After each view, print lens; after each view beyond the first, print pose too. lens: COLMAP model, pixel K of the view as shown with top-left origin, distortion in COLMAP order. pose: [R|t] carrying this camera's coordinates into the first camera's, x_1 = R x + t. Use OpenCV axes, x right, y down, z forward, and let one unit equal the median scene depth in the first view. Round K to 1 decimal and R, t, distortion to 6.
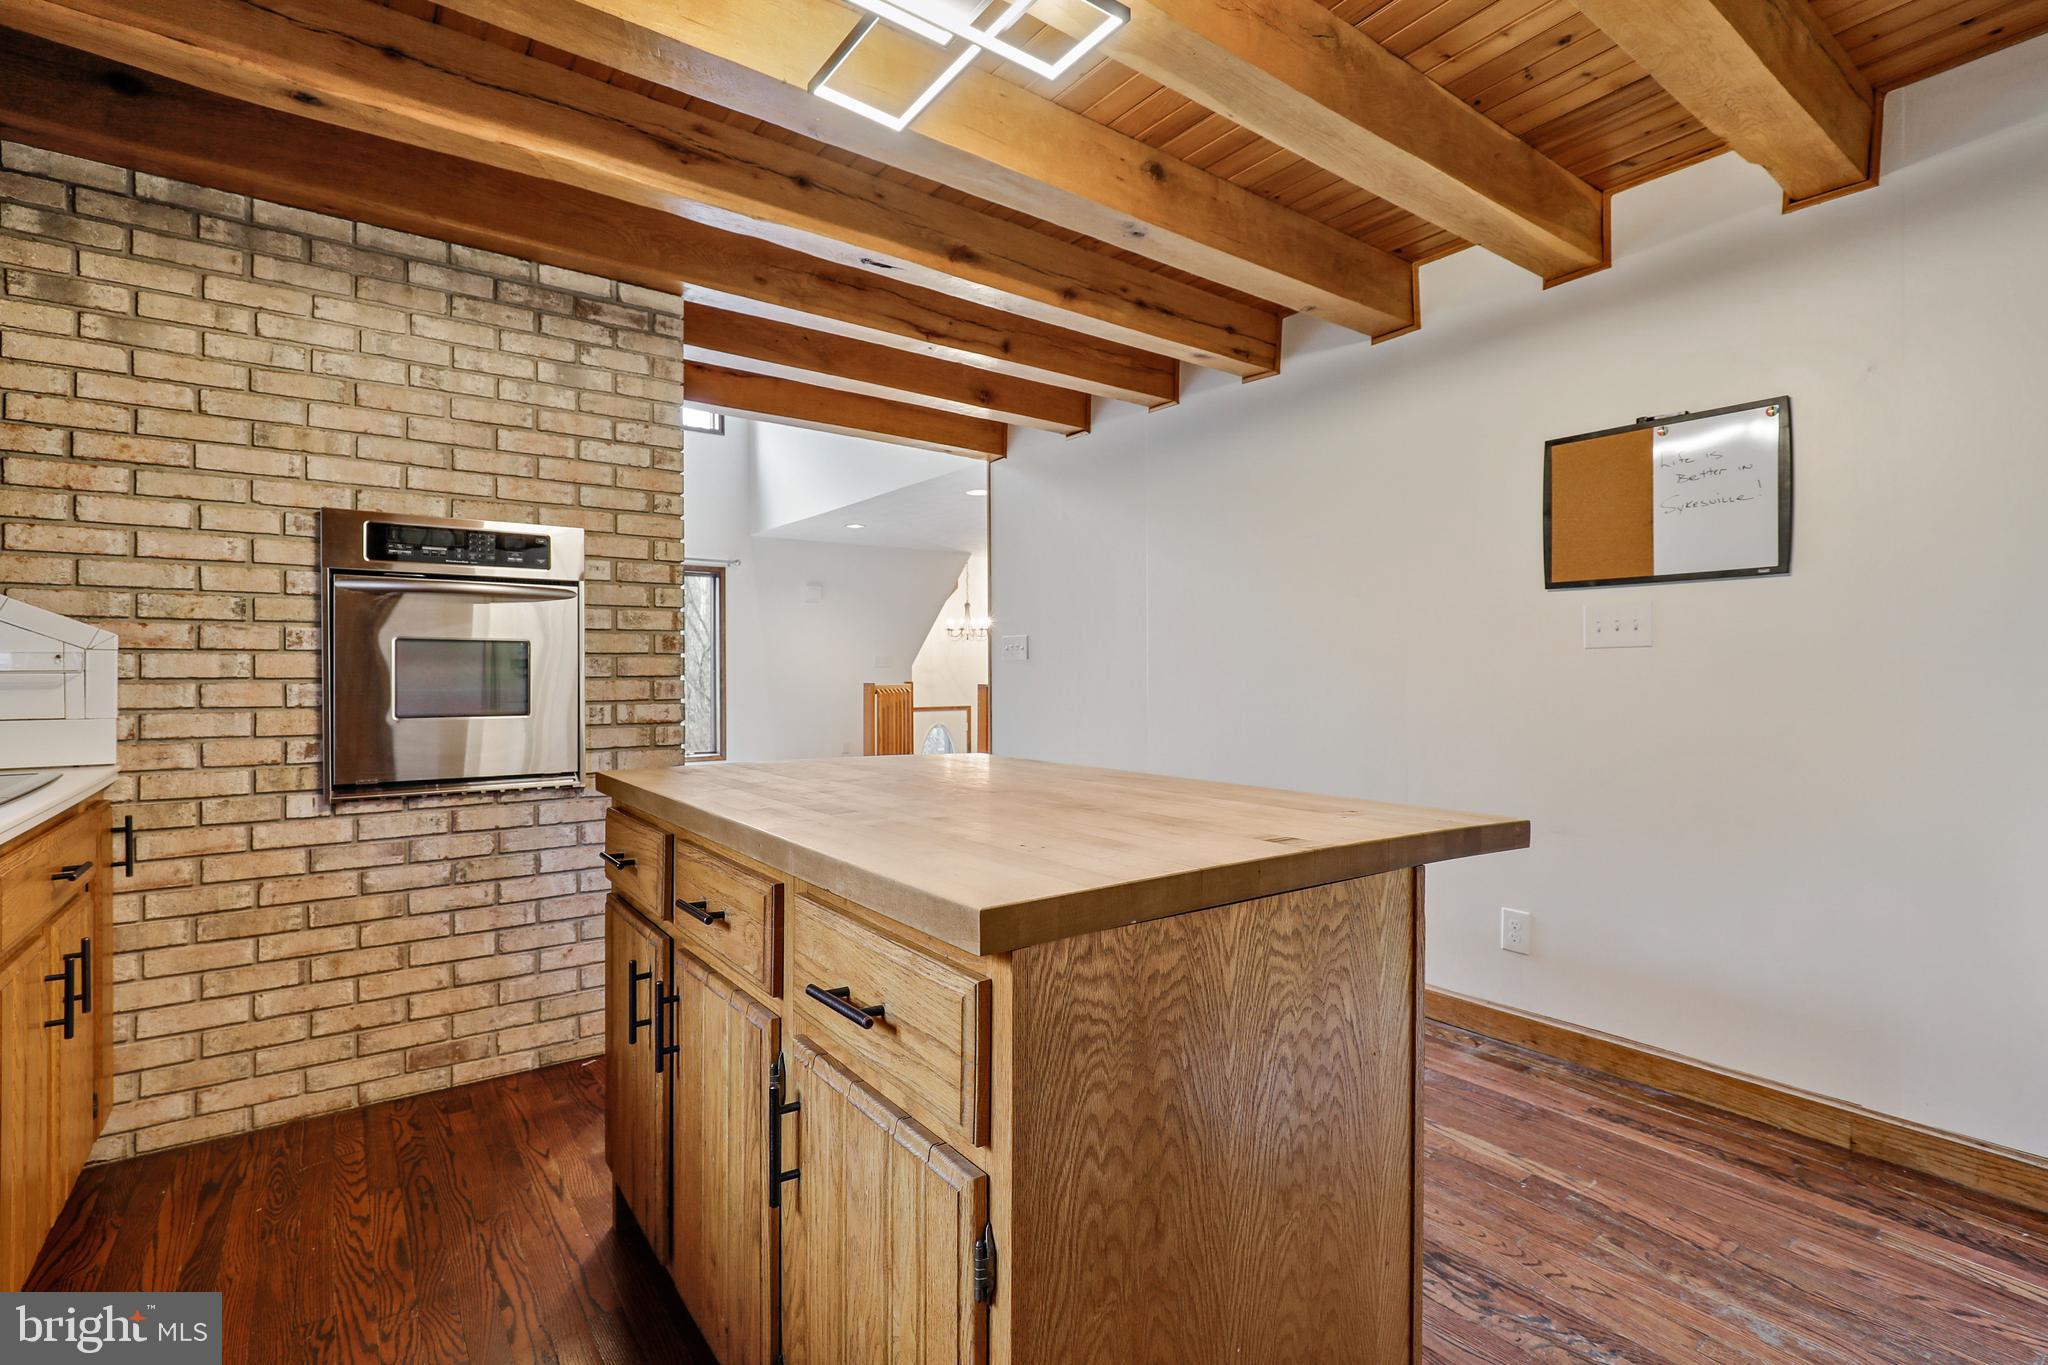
lens RADIAL K [[966.9, 0, 1013.1], [0, 966.9, 675.9], [0, 0, 1]] dist [-0.000899, 0.000556]
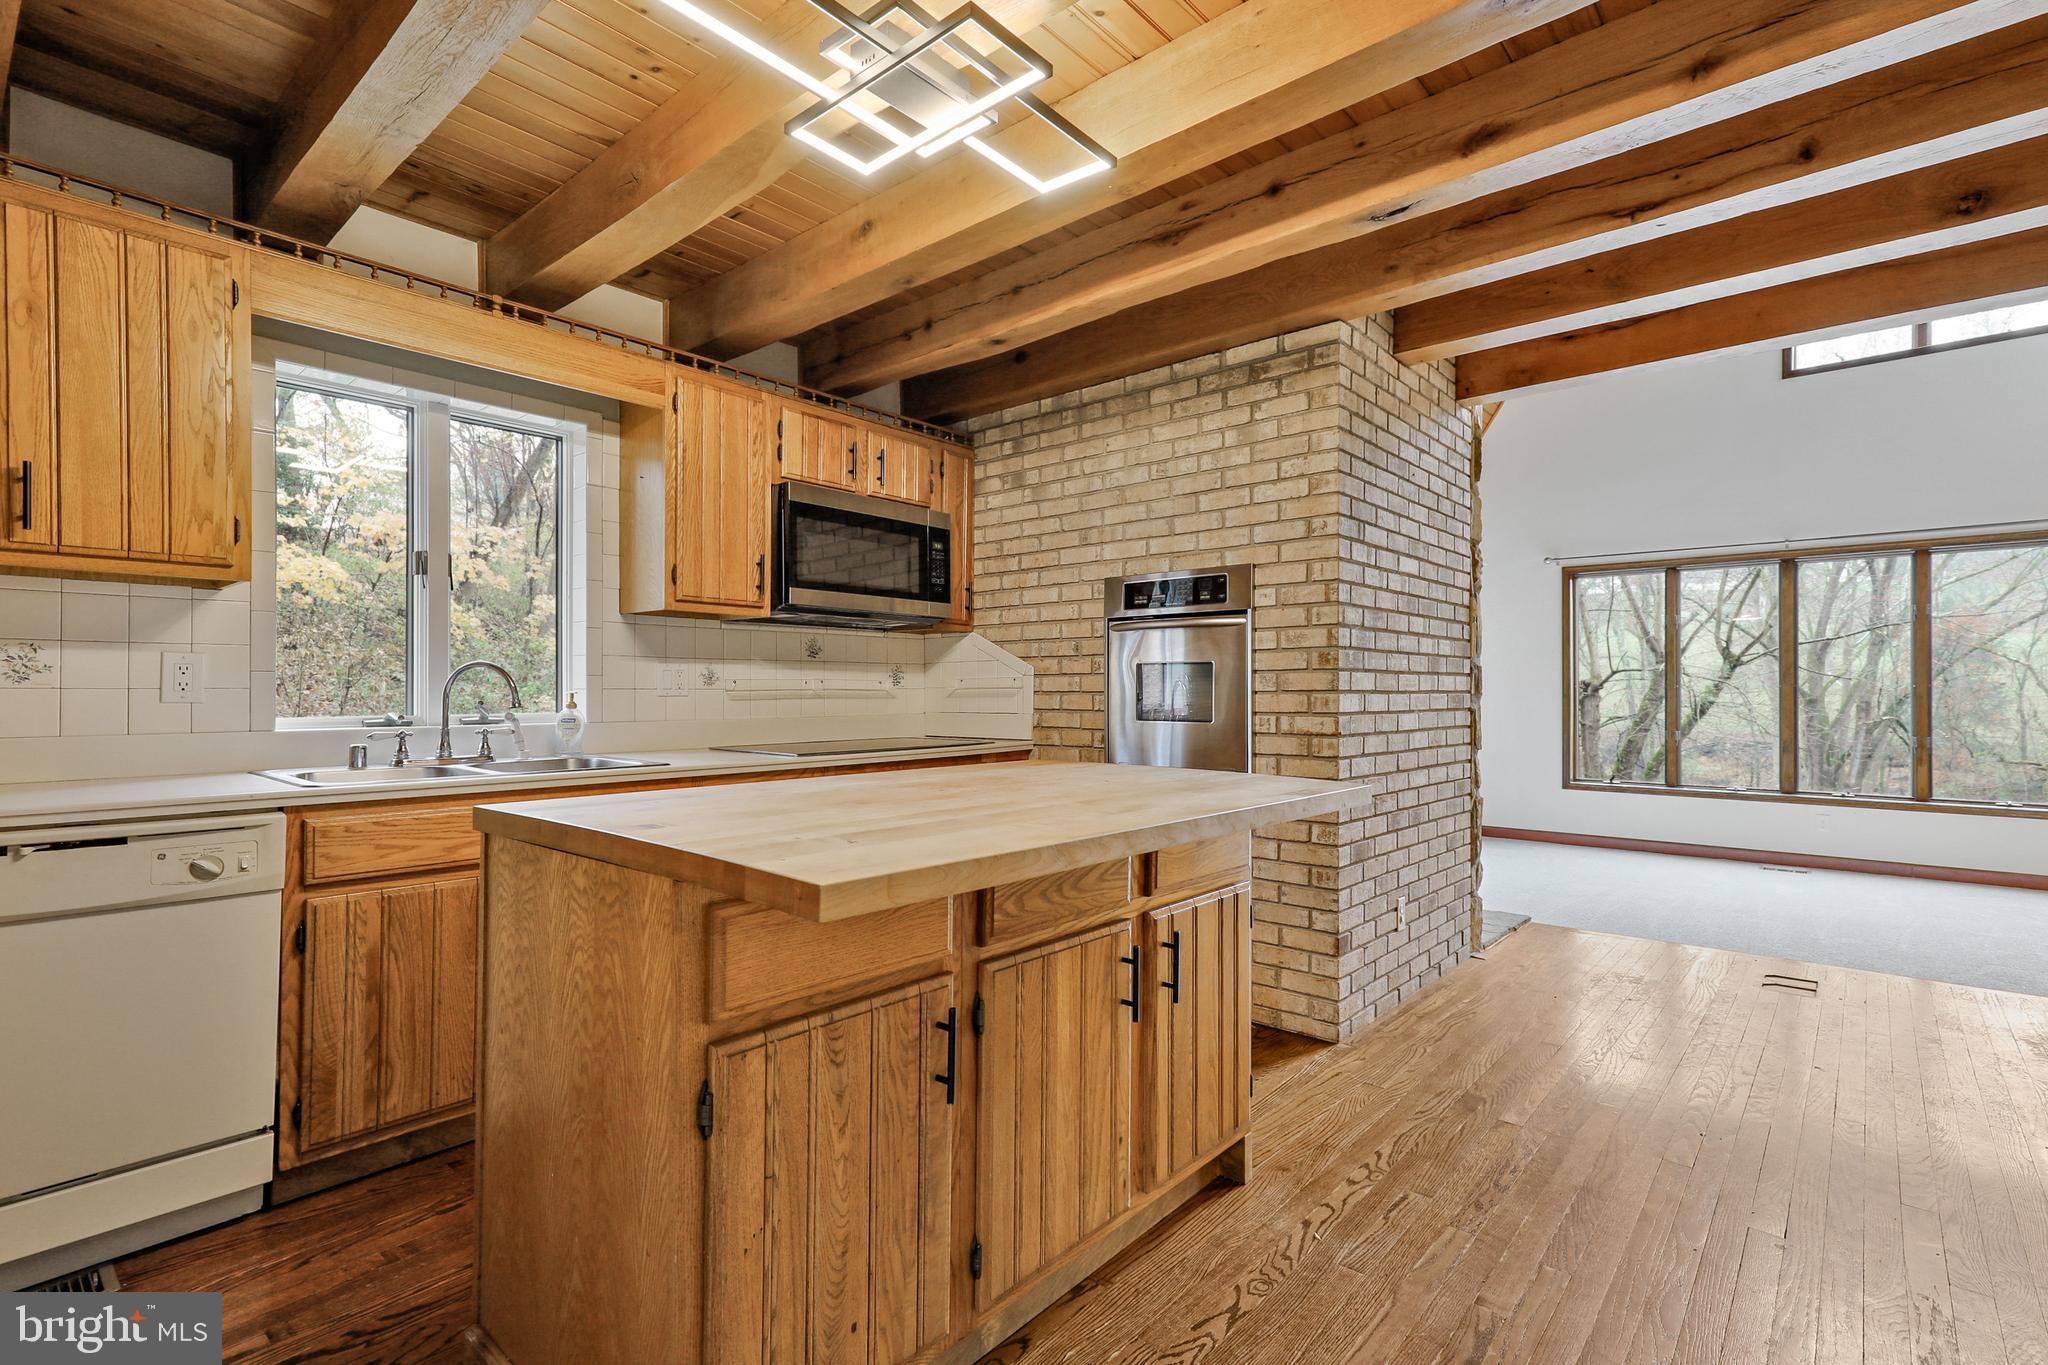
lens RADIAL K [[966.9, 0, 1032.6], [0, 966.9, 699.3], [0, 0, 1]] dist [-0.000899, 0.000556]
pose [[0.198113, 0.008686, -0.980141, 0.651444], [-0.002004, 0.999962, 0.008456, 0.001704], [0.980177, 0.000289, 0.198123, 0.519843]]
